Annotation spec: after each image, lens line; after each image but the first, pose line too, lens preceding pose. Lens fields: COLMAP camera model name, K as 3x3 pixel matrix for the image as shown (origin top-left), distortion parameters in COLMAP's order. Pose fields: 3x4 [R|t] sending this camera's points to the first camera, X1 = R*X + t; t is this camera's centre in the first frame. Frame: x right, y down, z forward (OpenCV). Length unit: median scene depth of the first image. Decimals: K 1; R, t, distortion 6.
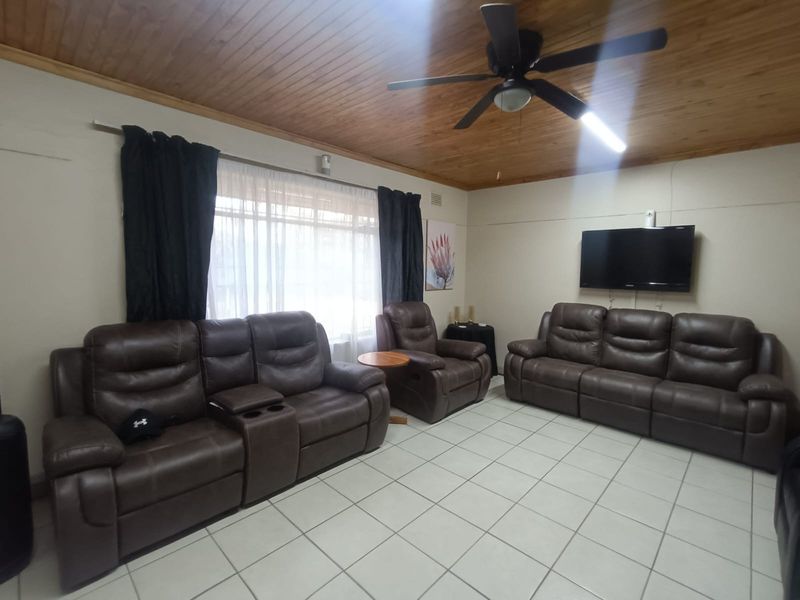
lens RADIAL K [[369.6, 0, 400.8], [0, 369.6, 300.1], [0, 0, 1]] dist [-0.002458, 0.000747]
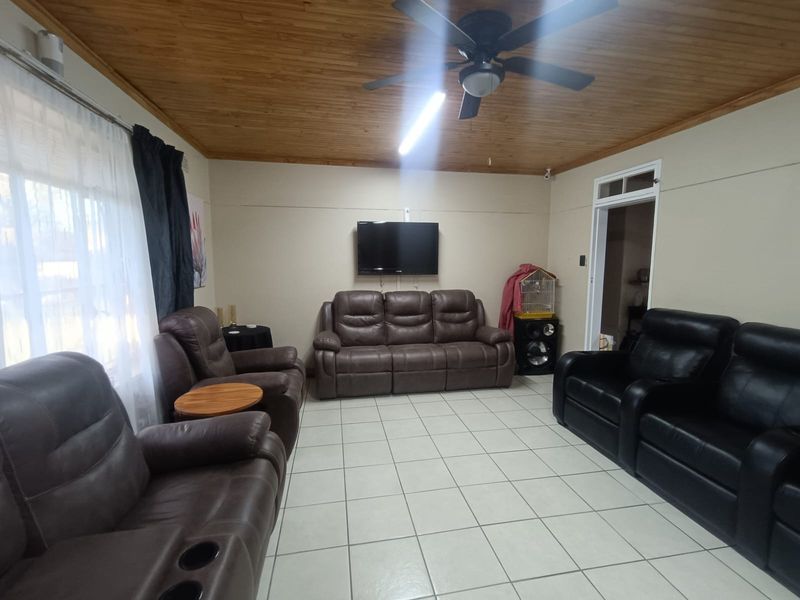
lens RADIAL K [[369.6, 0, 401.8], [0, 369.6, 300.7], [0, 0, 1]] dist [-0.002458, 0.000747]
pose [[0.582761, -0.106760, 0.805600, -0.324337], [0.079039, 0.994079, 0.074561, -0.032966], [-0.808791, 0.020223, 0.587749, 0.301221]]
